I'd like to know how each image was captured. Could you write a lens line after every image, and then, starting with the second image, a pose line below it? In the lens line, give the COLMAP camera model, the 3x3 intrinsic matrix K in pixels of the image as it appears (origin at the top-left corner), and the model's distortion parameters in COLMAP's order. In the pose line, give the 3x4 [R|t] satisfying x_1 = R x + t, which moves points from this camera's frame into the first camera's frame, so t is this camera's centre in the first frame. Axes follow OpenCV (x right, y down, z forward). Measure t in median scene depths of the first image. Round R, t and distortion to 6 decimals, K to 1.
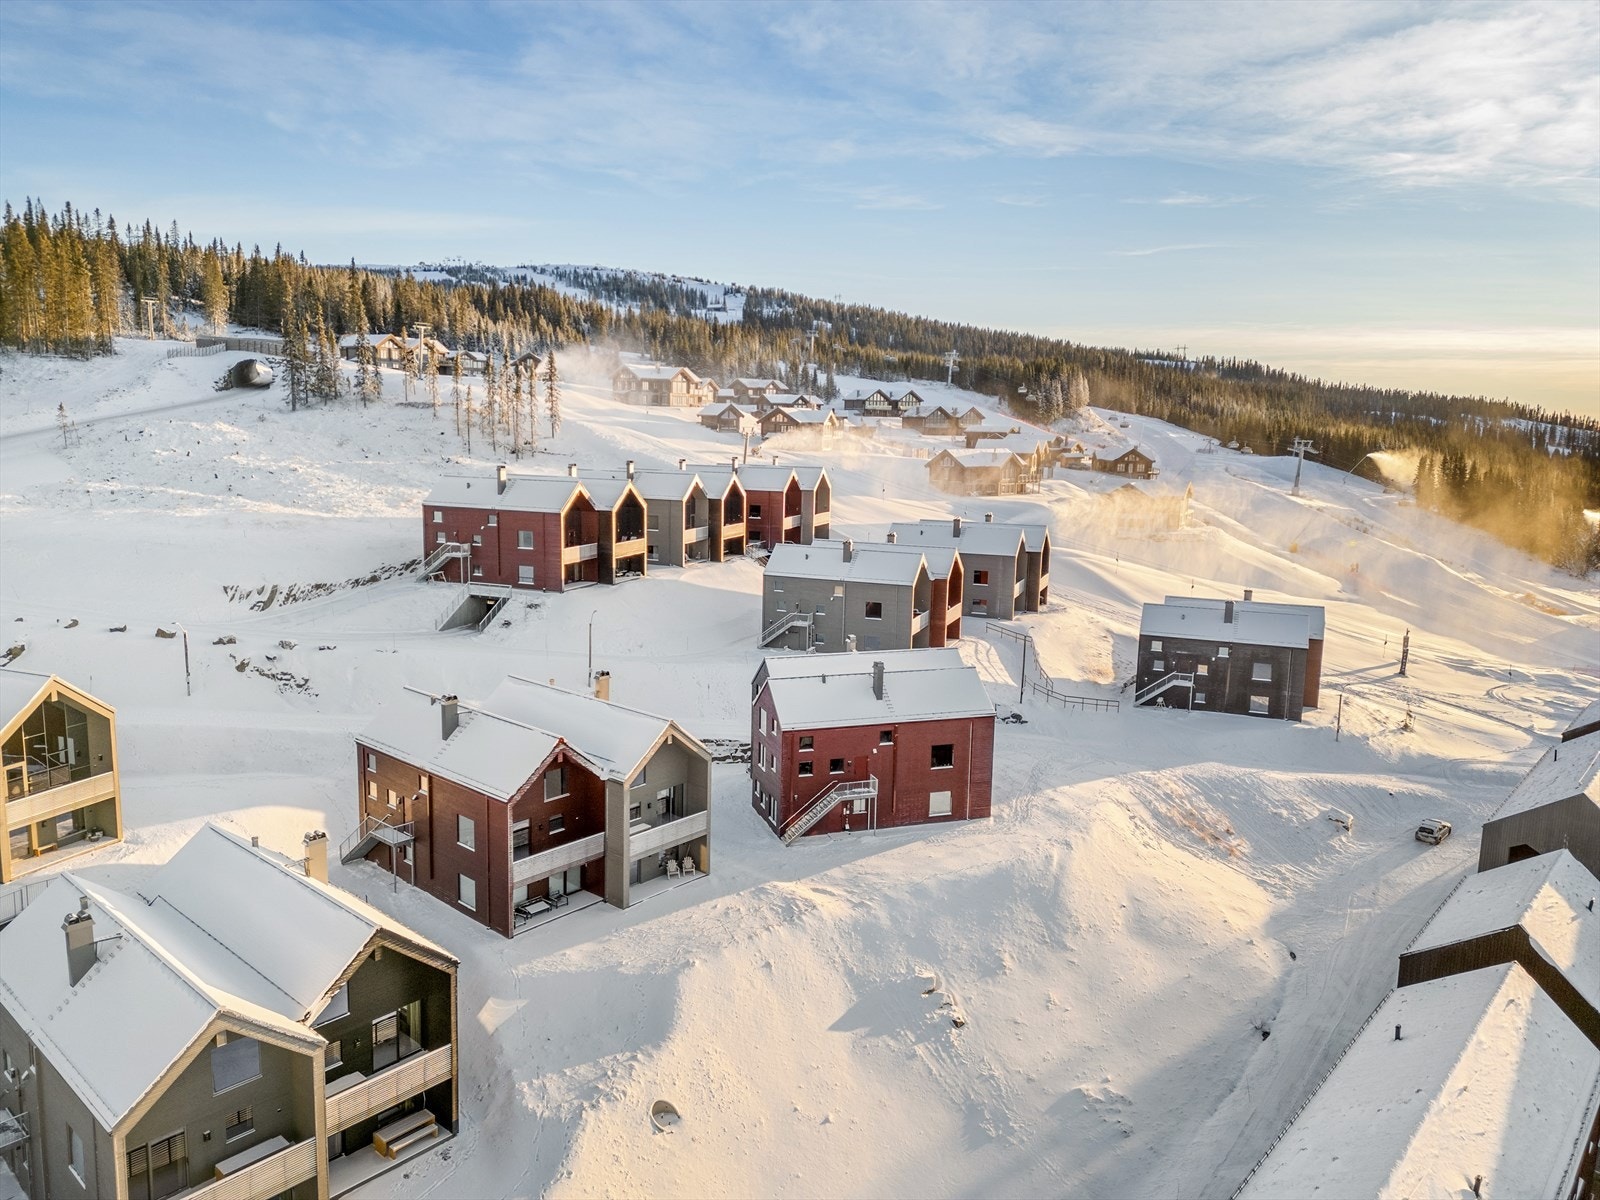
lens RADIAL K [[1108.3, 0, 792.1], [0, 1108.3, 594.2], [0, 0, 1]] dist [0.076534, -0.055497]
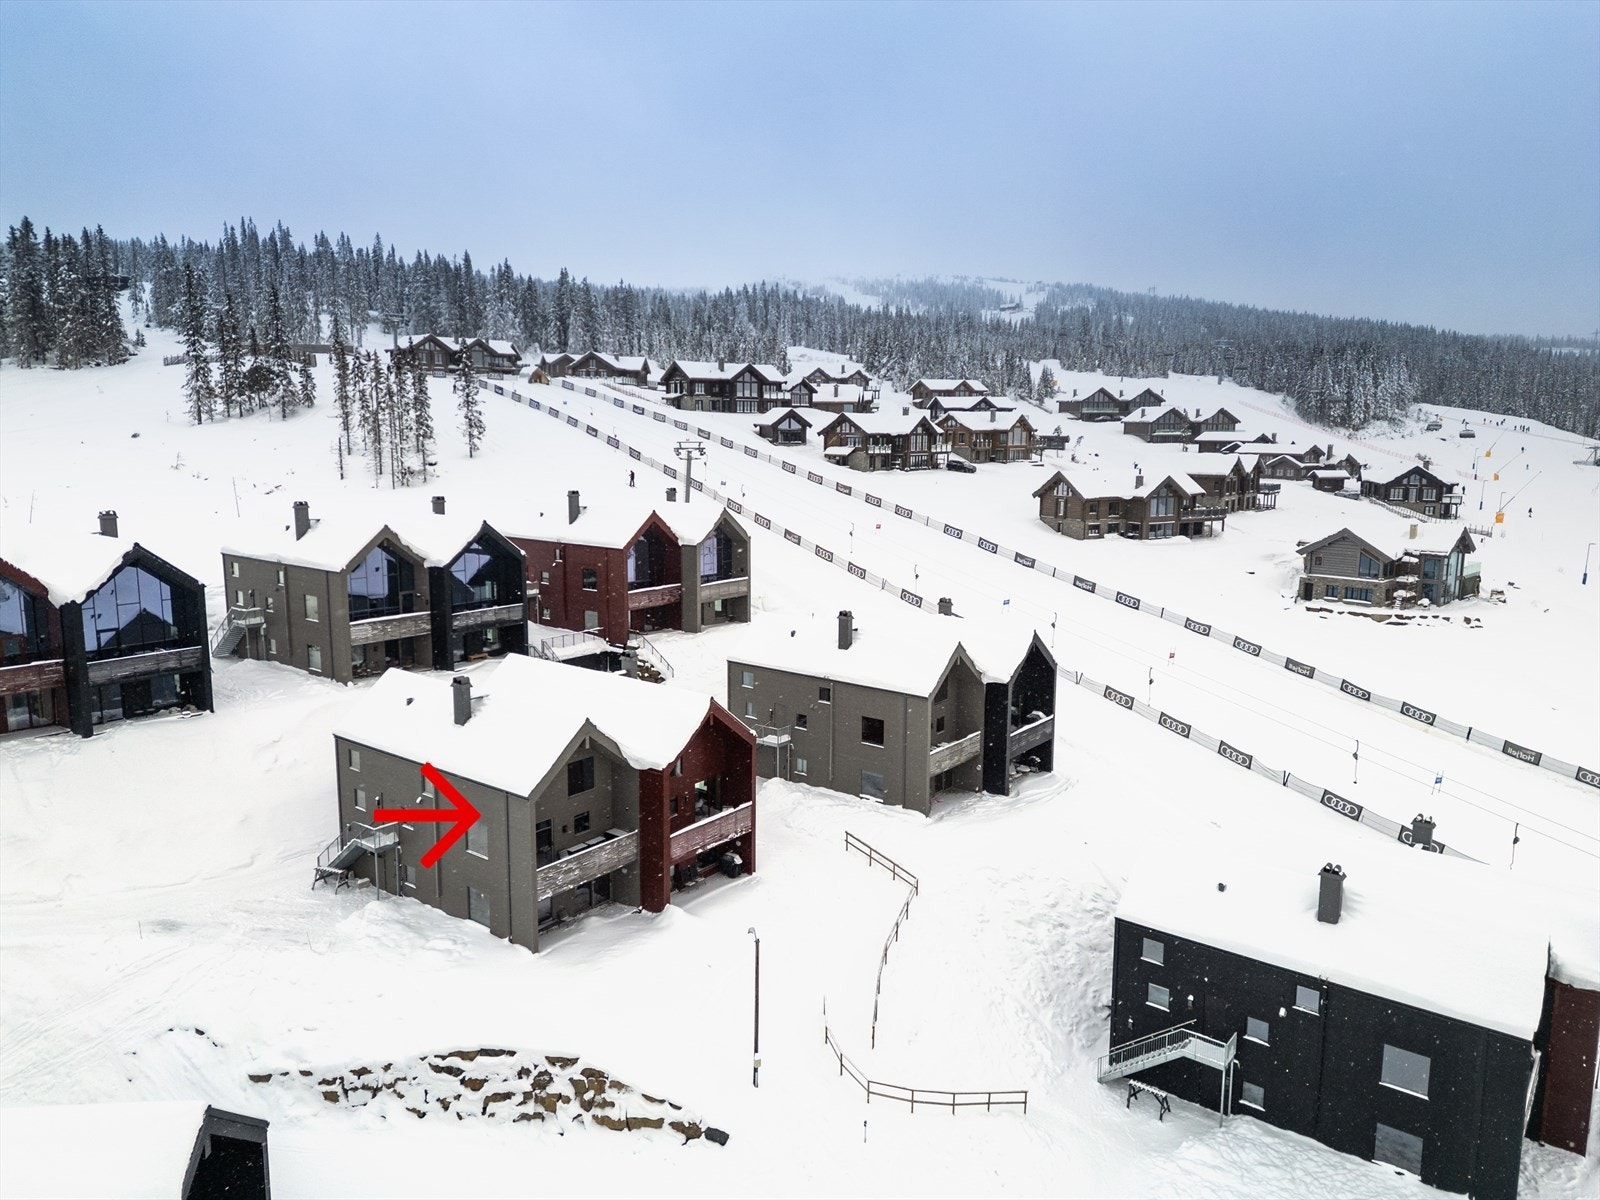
lens RADIAL K [[1108.3, 0, 798.2], [0, 1108.3, 593.4], [0, 0, 1]] dist [0.076534, -0.055497]
pose [[0.958504, 0.031125, -0.283373, 0.348691], [-0.033629, 0.999426, -0.003973, -0.094652], [0.283087, 0.013338, 0.959001, 0.604796]]
